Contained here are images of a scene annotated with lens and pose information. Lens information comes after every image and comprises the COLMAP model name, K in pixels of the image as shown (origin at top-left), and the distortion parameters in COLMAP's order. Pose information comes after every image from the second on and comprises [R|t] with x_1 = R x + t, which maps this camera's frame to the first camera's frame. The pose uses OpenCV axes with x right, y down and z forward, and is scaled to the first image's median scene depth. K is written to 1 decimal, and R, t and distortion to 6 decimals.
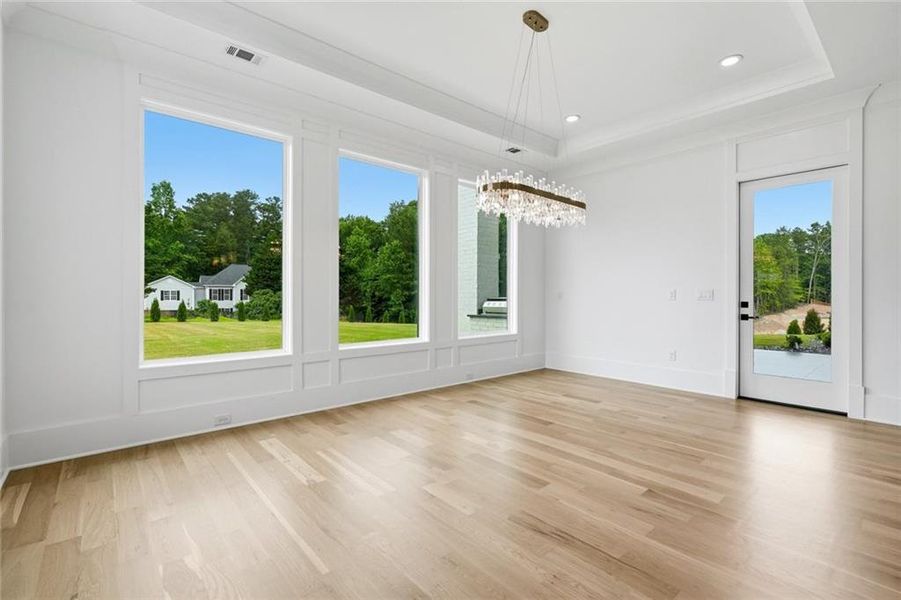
lens RADIAL K [[411.8, 0, 450.3], [0, 411.8, 298.5], [0, 0, 1]] dist [0.003494, 0.000662]
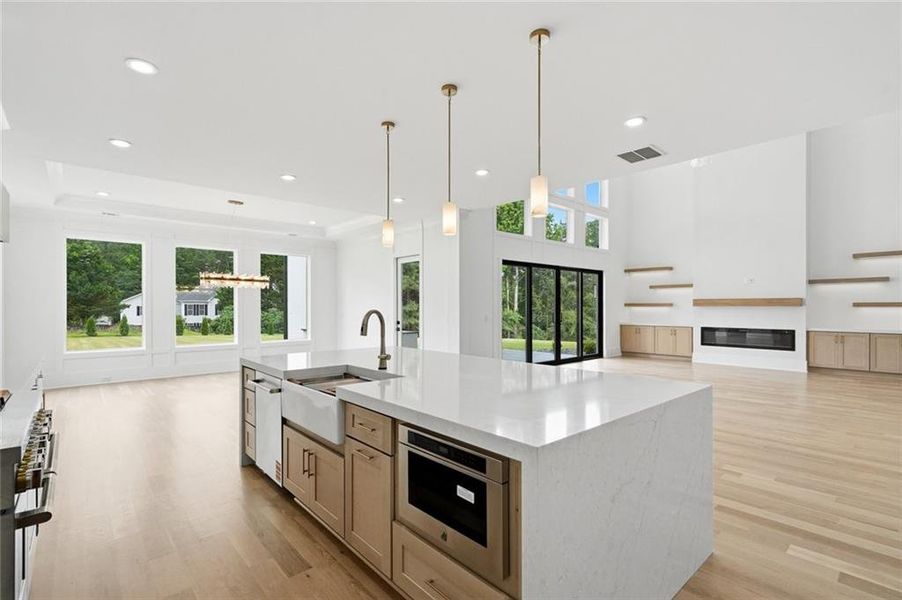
lens RADIAL K [[412.3, 0, 445.6], [0, 412.3, 299.1], [0, 0, 1]] dist [0.003494, 0.000662]
pose [[0.999791, -0.004705, 0.019889, 0.071584], [0.005288, 0.999555, -0.029347, -0.002941], [-0.019742, 0.029446, 0.999371, -0.071917]]
